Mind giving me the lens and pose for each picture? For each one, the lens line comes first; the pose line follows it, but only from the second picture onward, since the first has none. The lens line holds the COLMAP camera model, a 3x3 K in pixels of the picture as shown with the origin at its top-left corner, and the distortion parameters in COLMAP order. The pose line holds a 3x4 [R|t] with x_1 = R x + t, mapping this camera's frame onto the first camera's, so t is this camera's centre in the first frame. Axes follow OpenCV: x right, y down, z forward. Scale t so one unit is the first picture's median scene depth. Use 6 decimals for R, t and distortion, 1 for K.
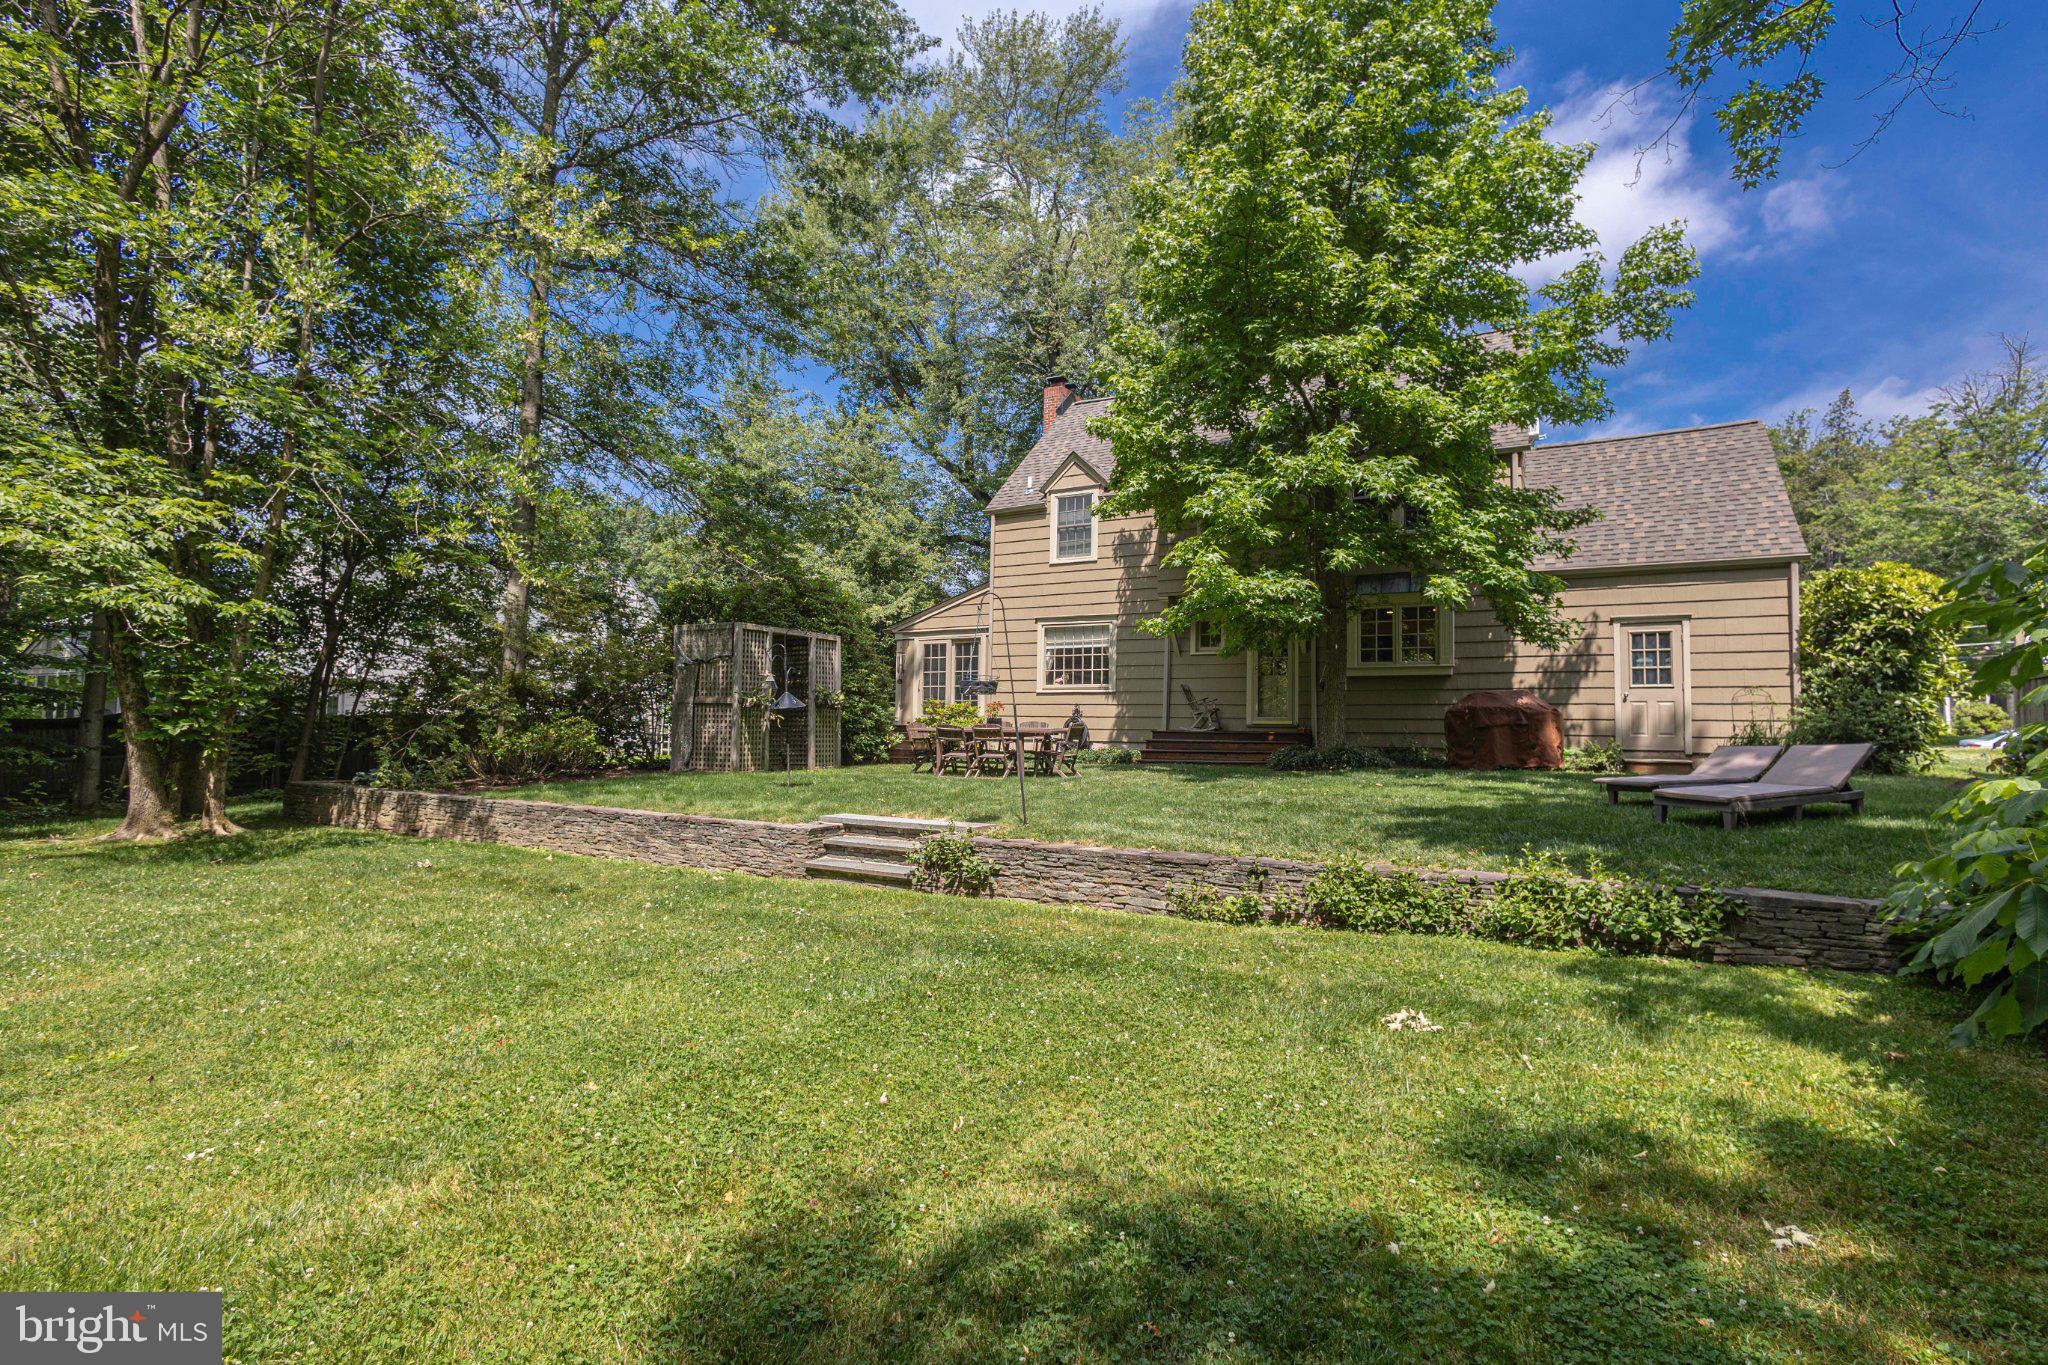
lens RADIAL K [[943.0, 0, 1026.1], [0, 943.0, 686.7], [0, 0, 1]] dist [0.011417, -0.000763]
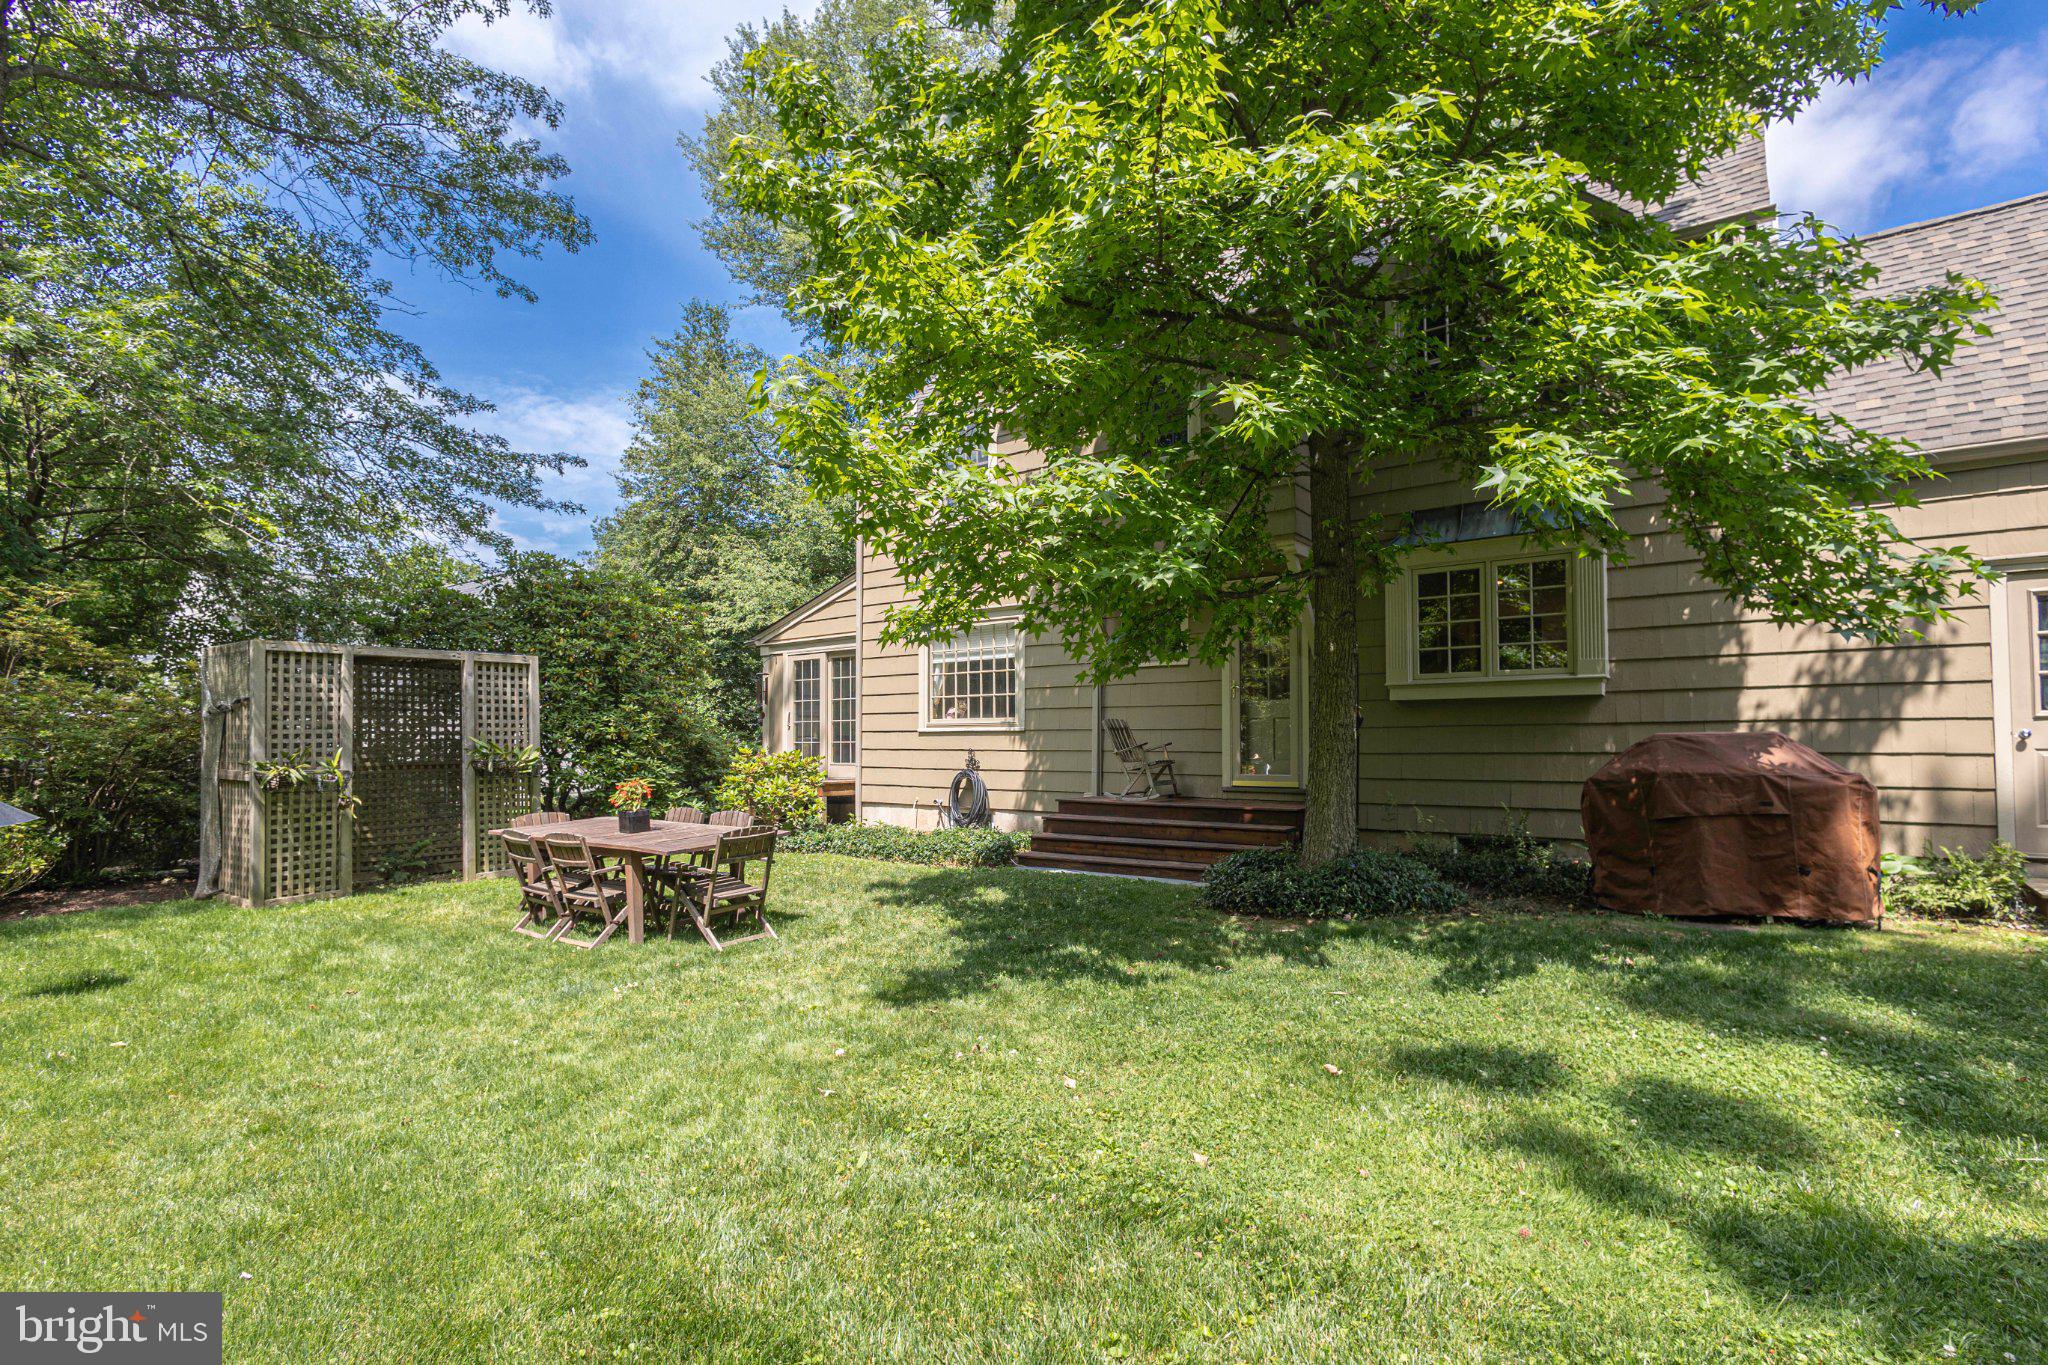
lens RADIAL K [[943.0, 0, 1036.0], [0, 943.0, 721.4], [0, 0, 1]] dist [0.011417, -0.000763]
pose [[0.990222, -0.022827, -0.137620, 0.186340], [0.026862, 0.999260, 0.027534, -0.016873], [0.136889, -0.030961, 0.990102, 0.388644]]
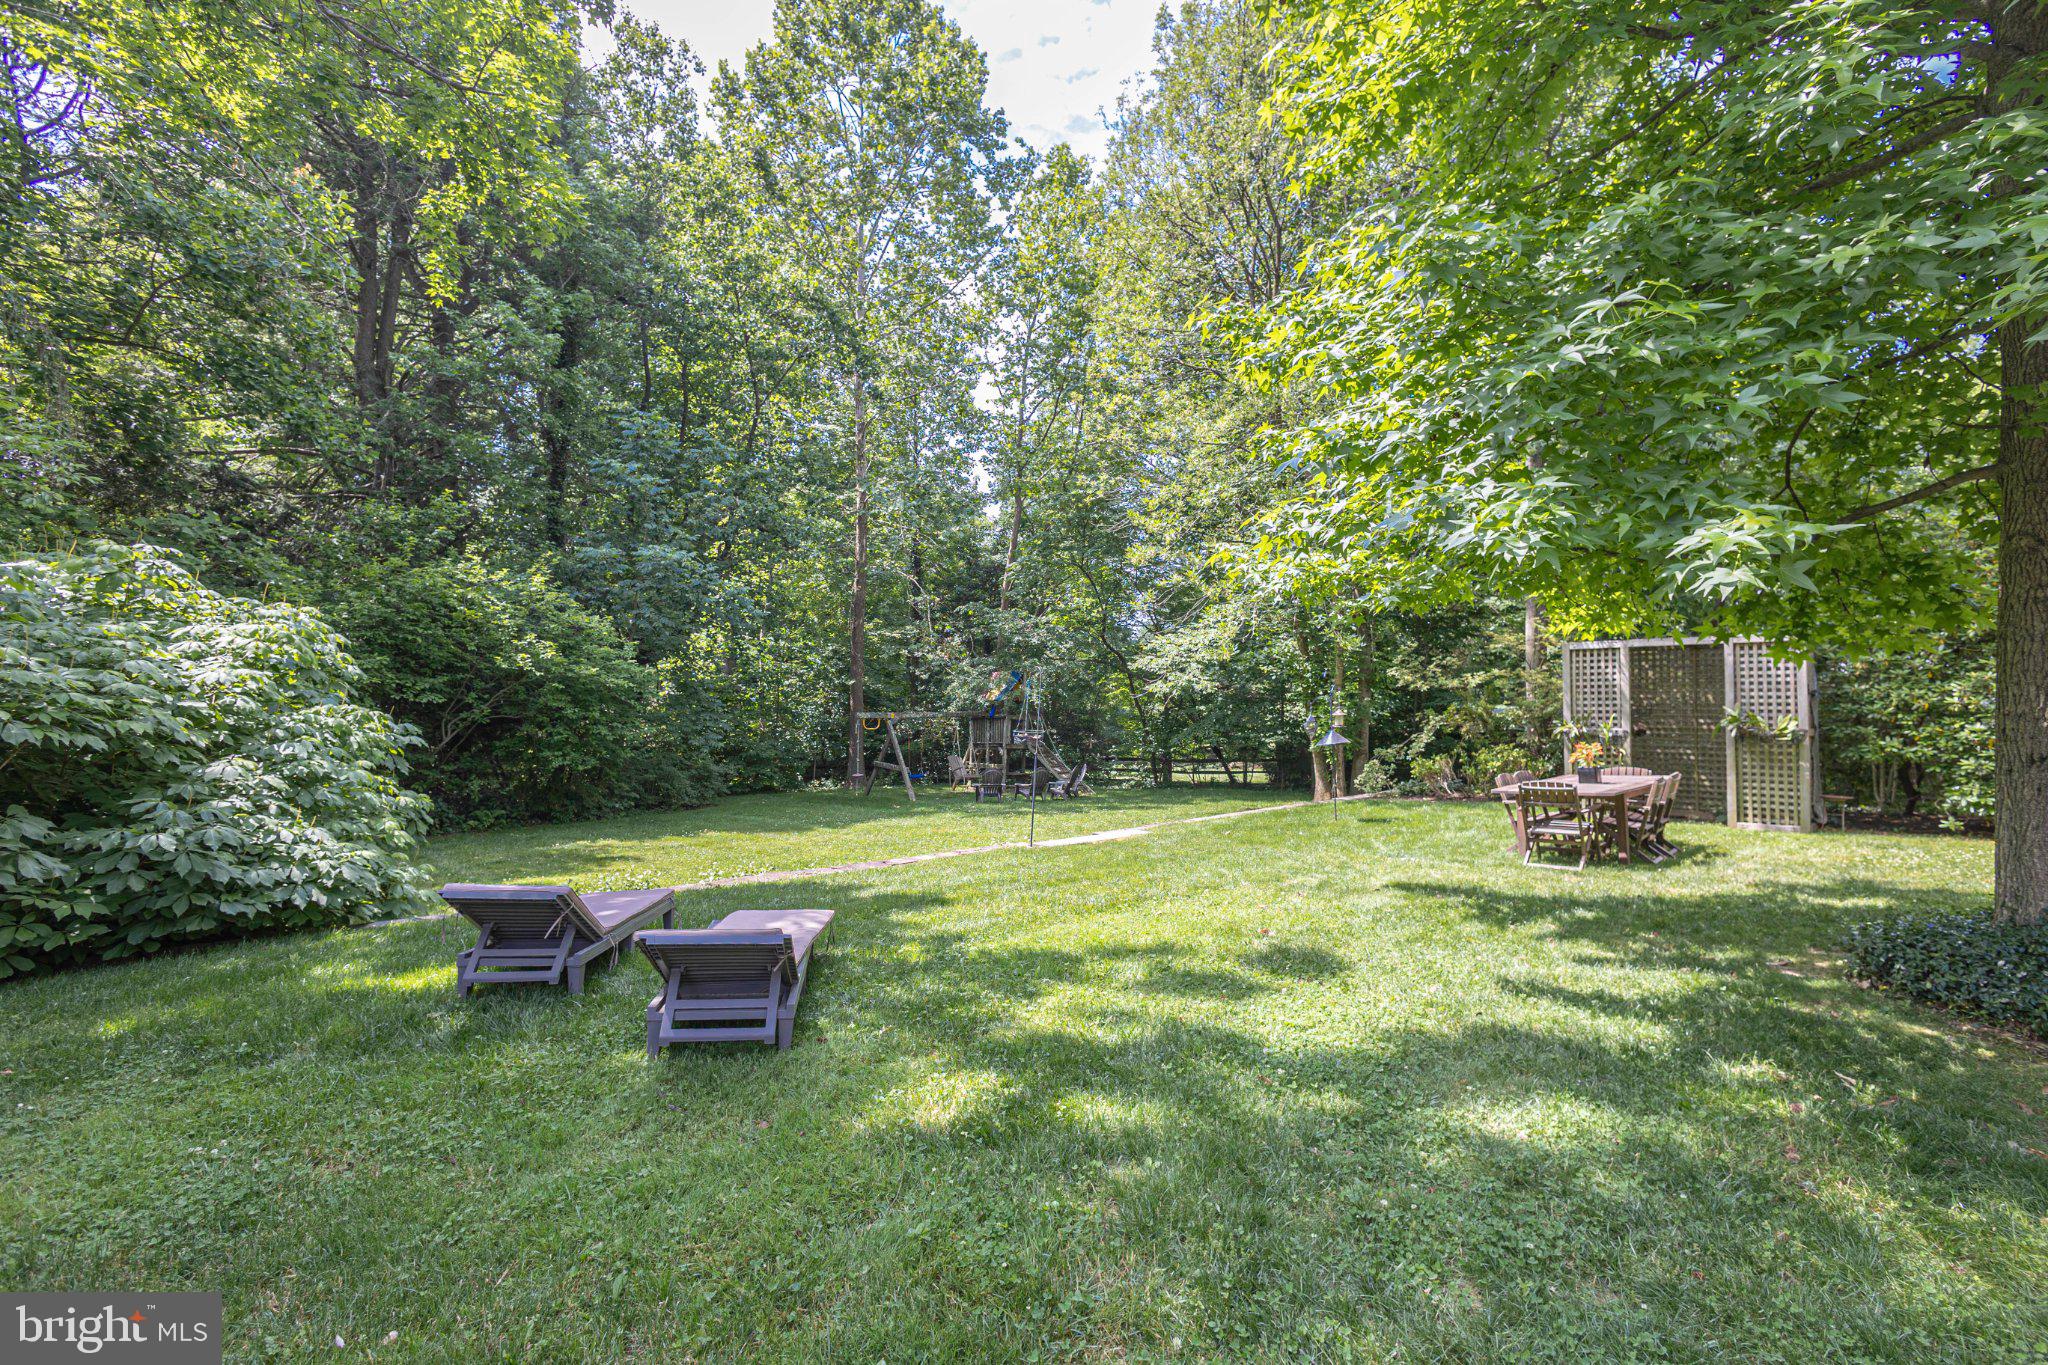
lens RADIAL K [[943.0, 0, 1022.3], [0, 943.0, 686.5], [0, 0, 1]] dist [0.011417, -0.000763]
pose [[-0.300809, -0.022911, -0.953409, 0.548294], [0.038869, 0.998586, -0.036260, -0.011043], [0.952892, -0.047966, -0.299493, 0.610582]]
